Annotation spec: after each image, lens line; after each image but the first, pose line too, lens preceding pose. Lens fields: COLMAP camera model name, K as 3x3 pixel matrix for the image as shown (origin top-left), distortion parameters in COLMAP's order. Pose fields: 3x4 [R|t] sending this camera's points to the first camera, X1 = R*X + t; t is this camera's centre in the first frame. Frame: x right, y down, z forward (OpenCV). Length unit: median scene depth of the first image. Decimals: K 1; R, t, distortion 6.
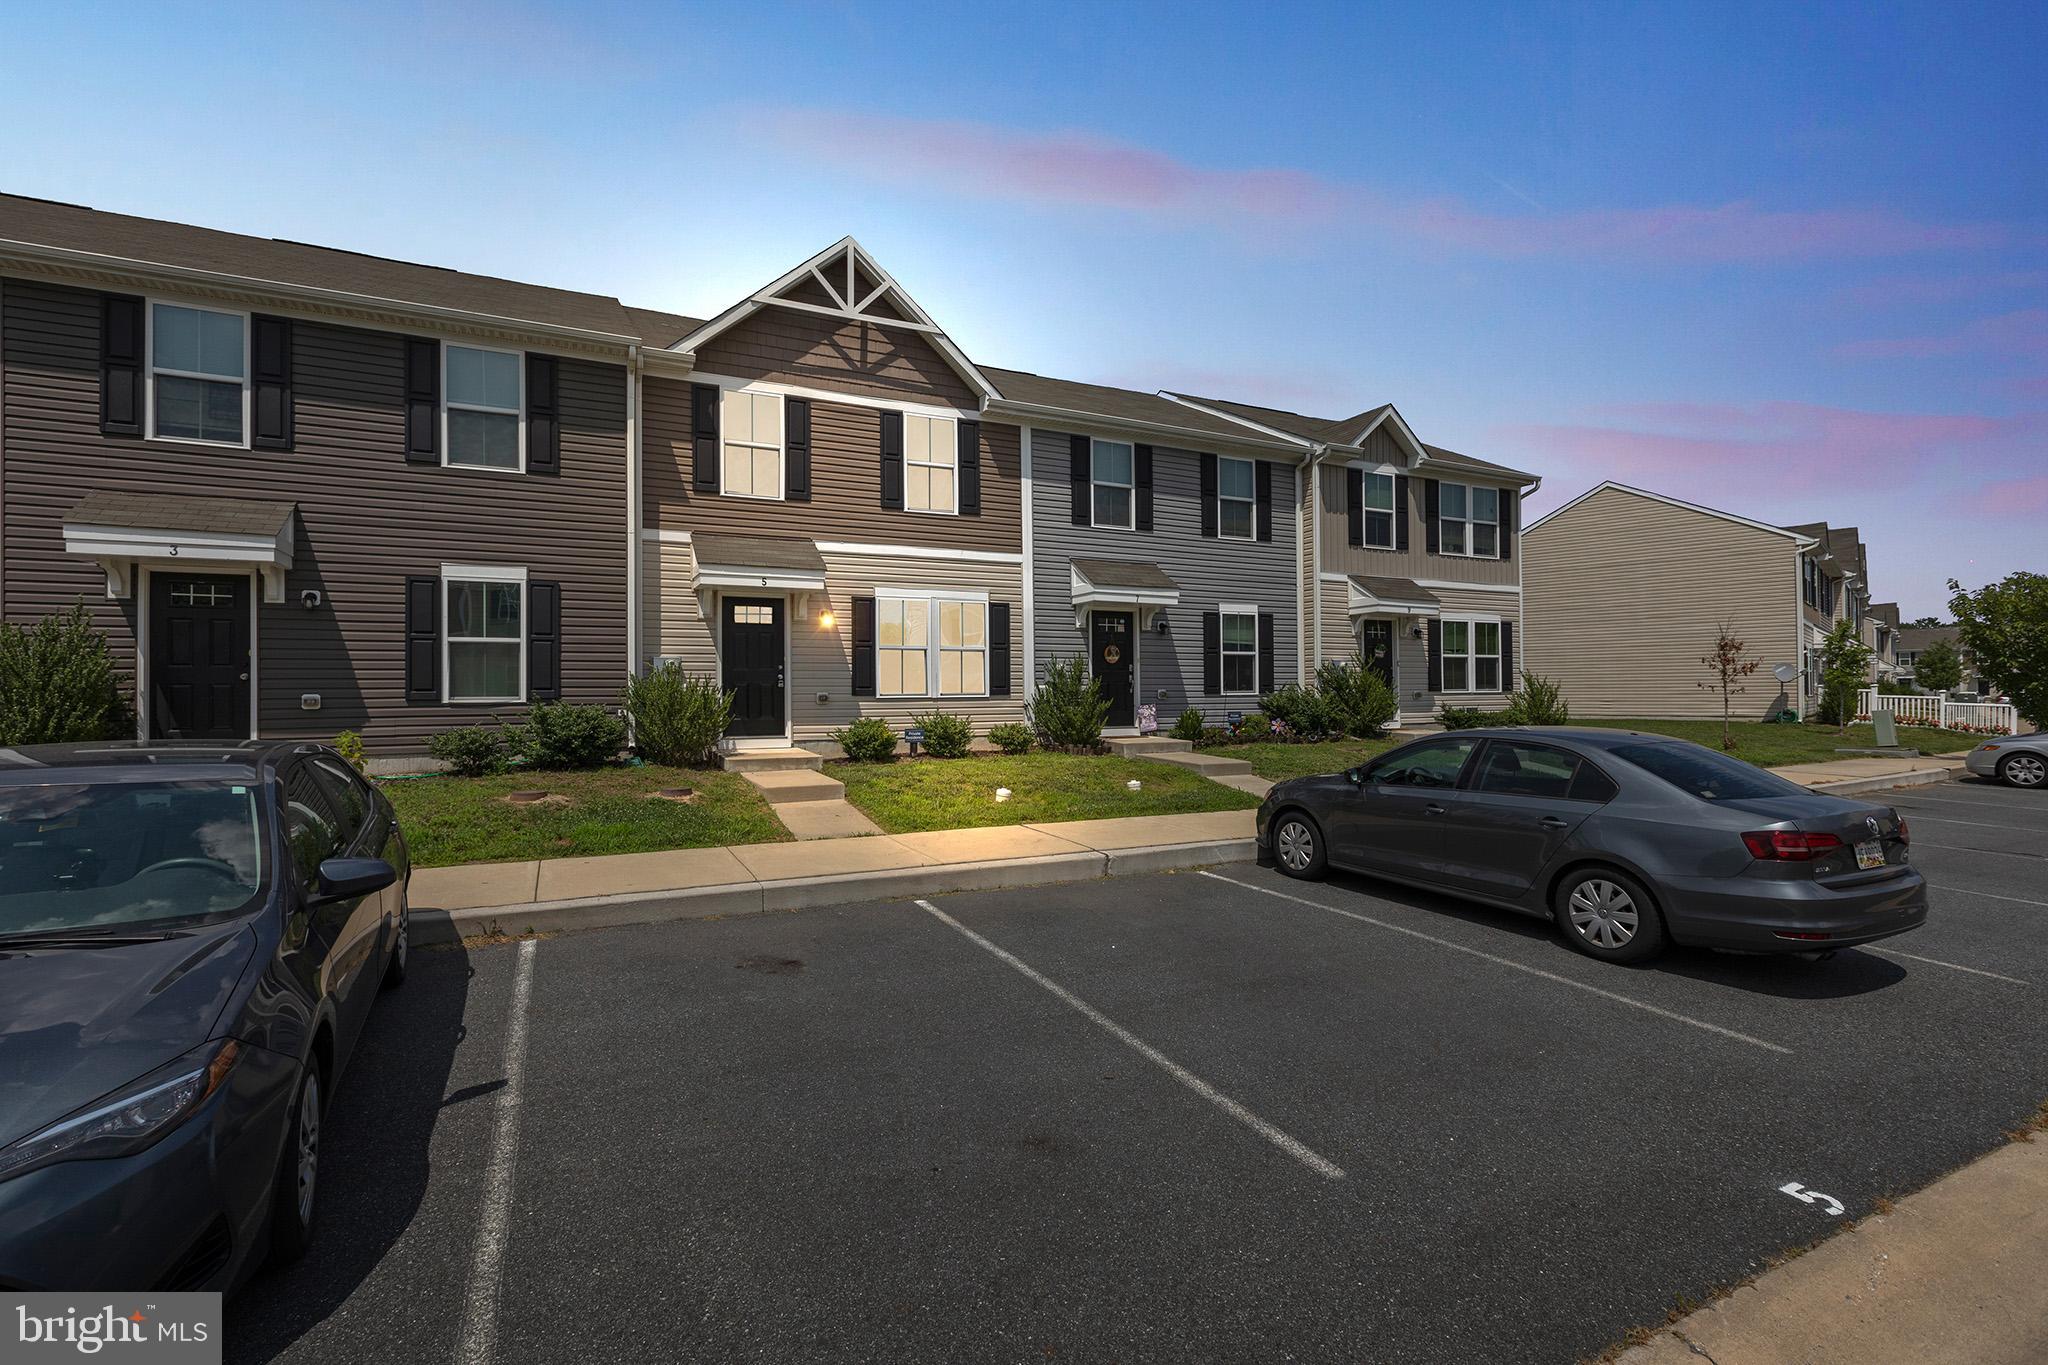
lens RADIAL K [[931.2, 0, 1022.3], [0, 931.2, 664.5], [0, 0, 1]] dist [0.000866, 0.000526]
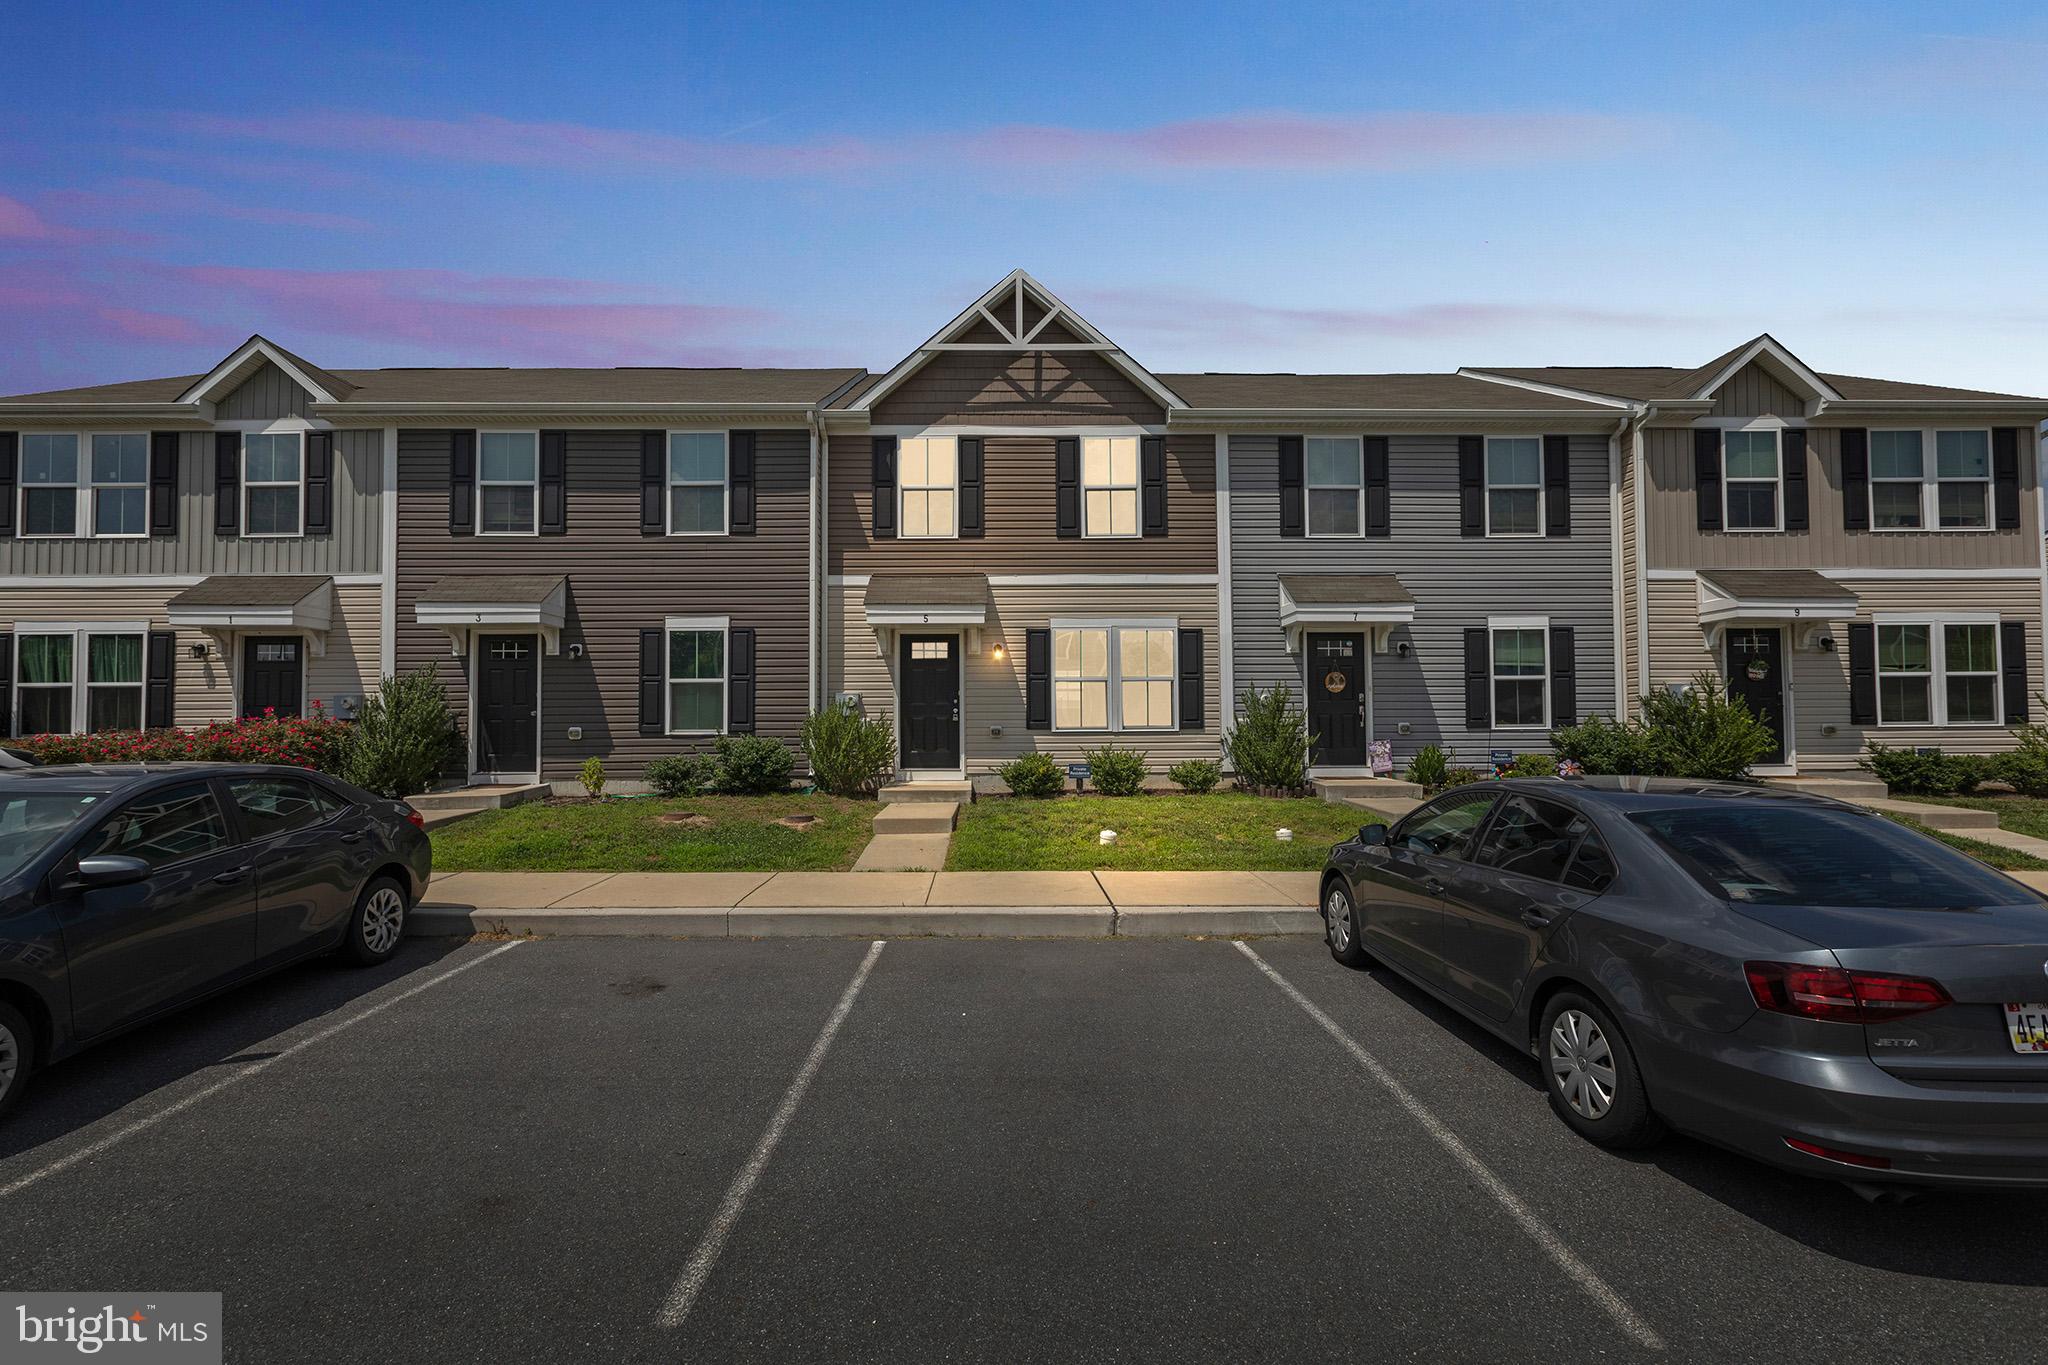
lens RADIAL K [[940.6, 0, 1024.0], [0, 940.6, 682.5], [0, 0, 1]] dist [0.002451, -0.000419]
pose [[0.898050, -0.019702, -0.439451, 0.250112], [0.012688, 0.999741, -0.018891, 0.002684], [0.439710, 0.011389, 0.898068, 0.100045]]
